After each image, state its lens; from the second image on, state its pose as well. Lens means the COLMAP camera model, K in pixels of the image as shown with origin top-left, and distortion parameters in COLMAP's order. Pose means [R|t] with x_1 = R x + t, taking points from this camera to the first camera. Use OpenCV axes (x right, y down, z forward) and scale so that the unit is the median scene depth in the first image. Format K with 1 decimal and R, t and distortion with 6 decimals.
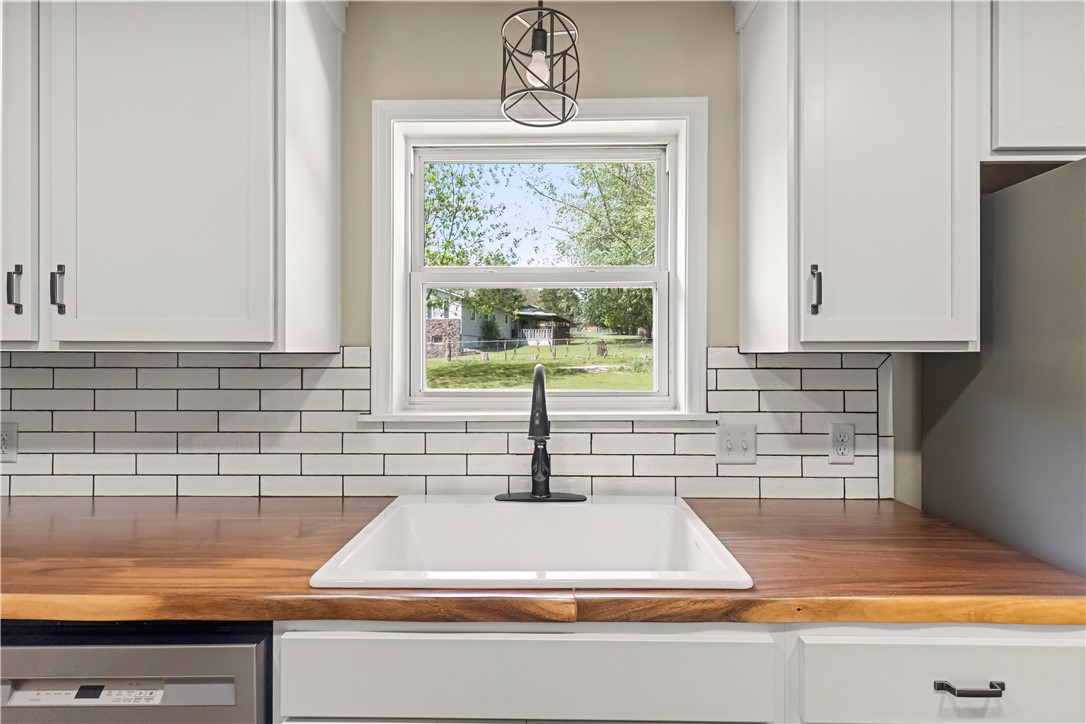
lens RADIAL K [[487.5, 0, 534.4], [0, 487.5, 355.4], [0, 0, 1]] dist [0.003318, -0.000642]
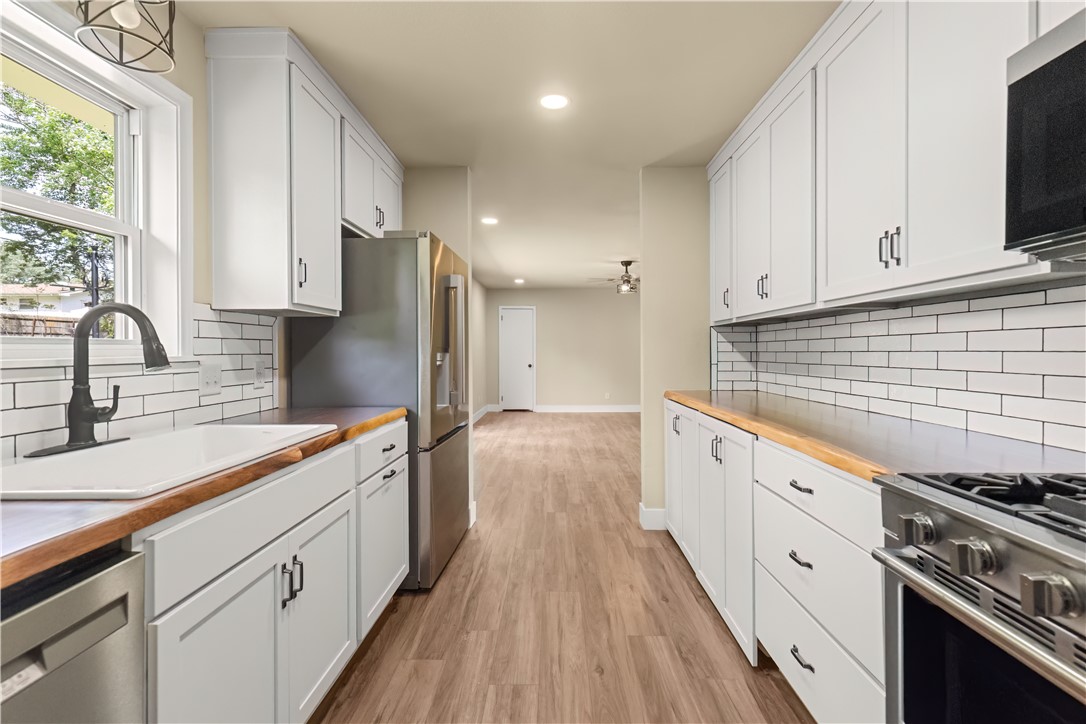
lens RADIAL K [[494.9, 0, 552.8], [0, 494.9, 355.8], [0, 0, 1]] dist [0.007359, -0.000513]
pose [[0.000568, -0.011677, 0.999932, -0.898245], [0.000965, 0.999931, 0.011677, 0.104865], [-0.999999, 0.000958, 0.000579, 0.096419]]
